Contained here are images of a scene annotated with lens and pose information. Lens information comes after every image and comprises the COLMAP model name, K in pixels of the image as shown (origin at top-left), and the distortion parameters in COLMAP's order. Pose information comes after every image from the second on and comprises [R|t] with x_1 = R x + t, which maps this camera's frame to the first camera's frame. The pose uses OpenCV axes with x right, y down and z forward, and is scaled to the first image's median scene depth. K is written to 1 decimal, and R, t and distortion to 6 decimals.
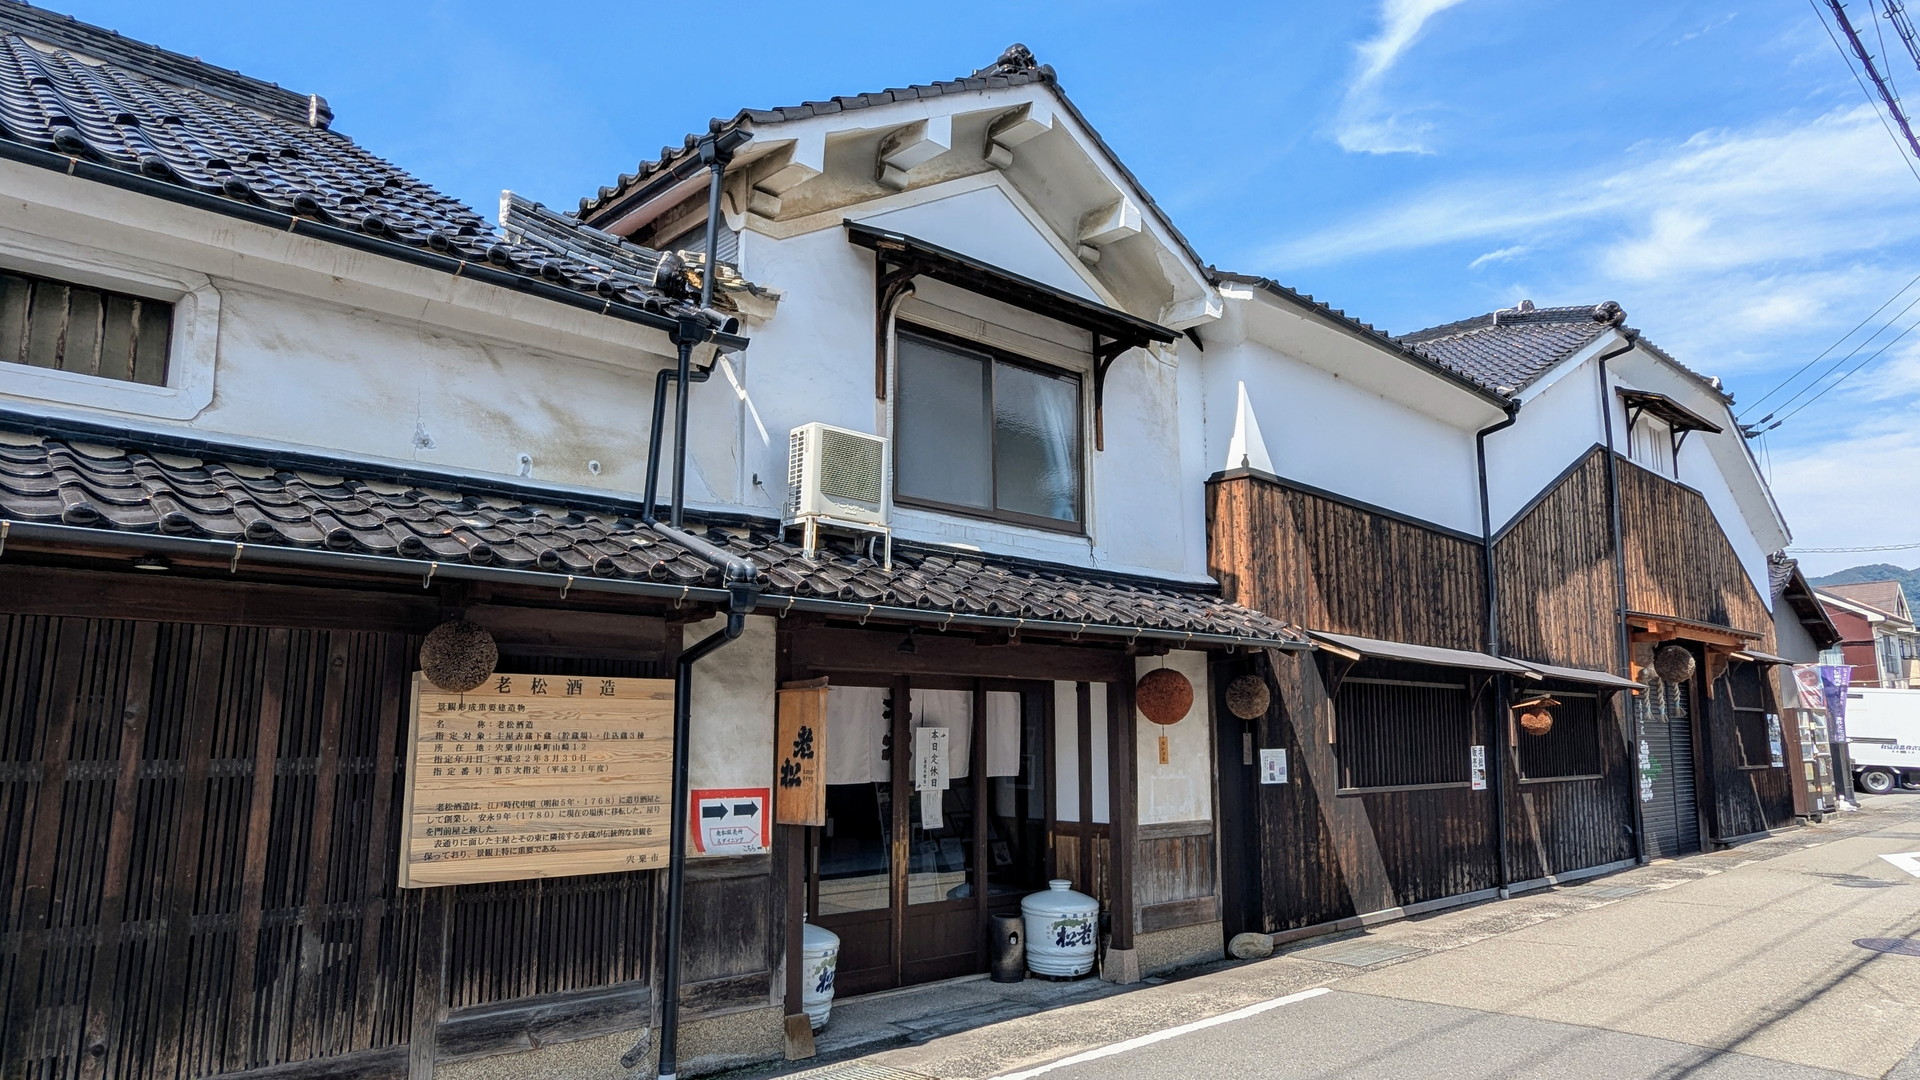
lens RADIAL K [[1227.2, 0, 979.0], [0, 1227.2, 528.7], [0, 0, 1]] dist [-0.000779, -0.006766]
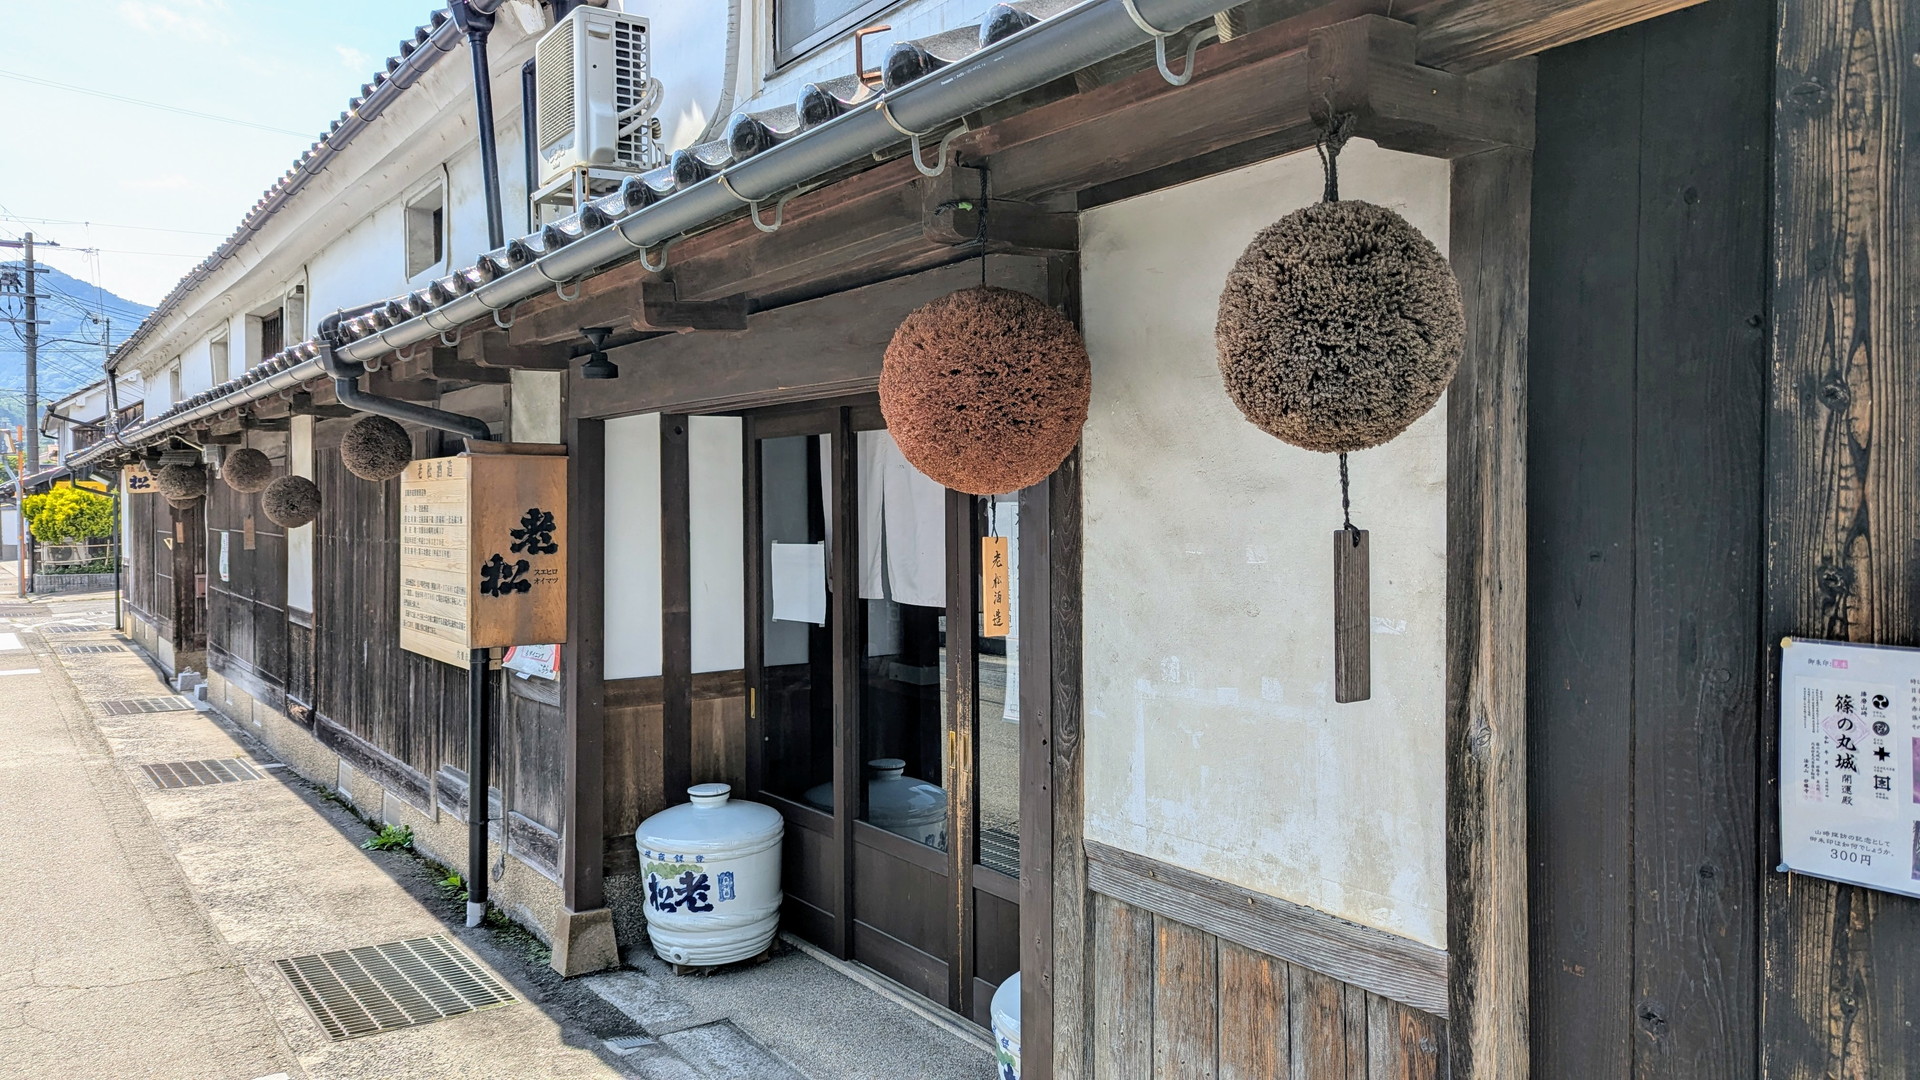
lens RADIAL K [[1381.9, 0, 951.9], [0, 1381.9, 527.7], [0, 0, 1]] dist [0.063970, -0.017764]
pose [[-0.157509, 0.019154, -0.987332, 0.408004], [0.171648, 0.985124, -0.008272, 0.150548], [0.972485, -0.170776, -0.158453, 0.929465]]
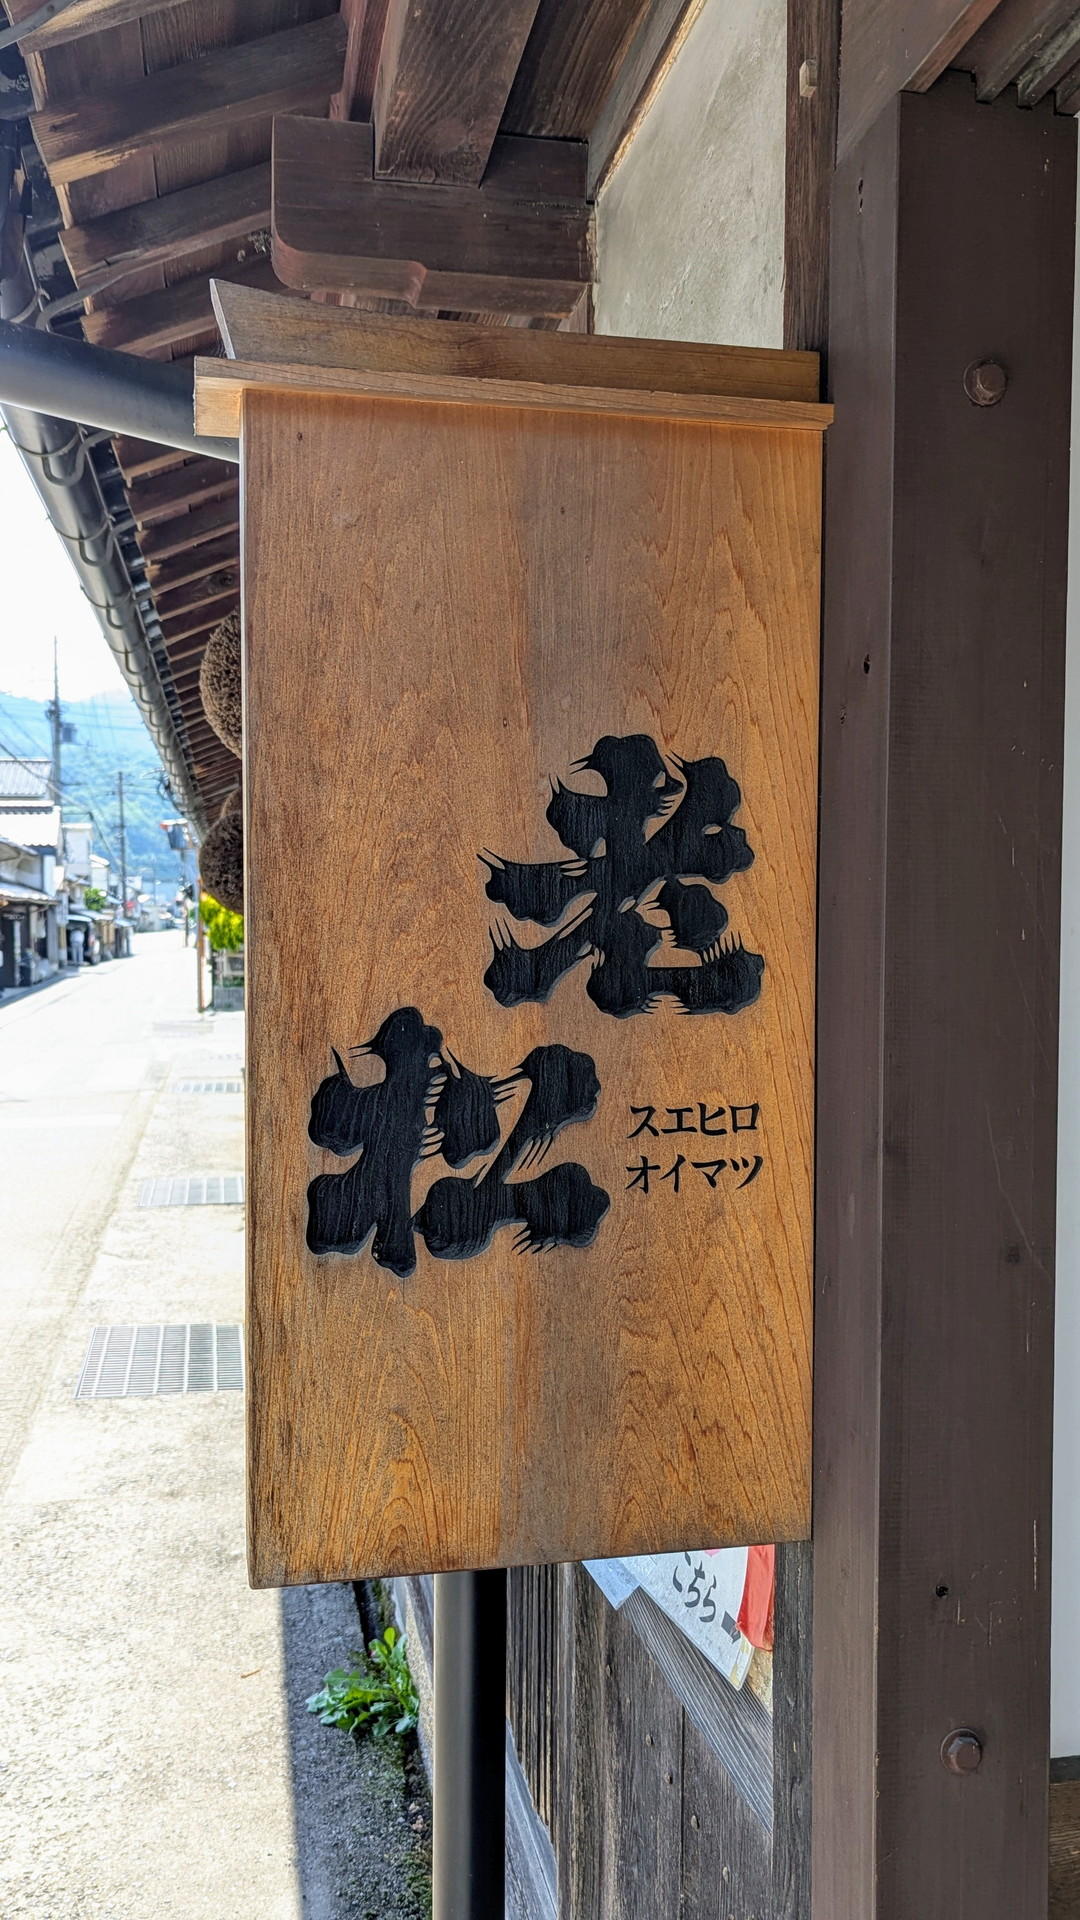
lens RADIAL K [[1594.0, 0, 540.1], [0, 1594.0, 953.5], [0, 0, 1]] dist [0.052686, -0.002038]
pose [[-0.552310, 0.021890, -0.833352, -0.017096], [0.145181, 0.986905, -0.070296, 0.130670], [0.820900, -0.159812, -0.548255, 0.733780]]
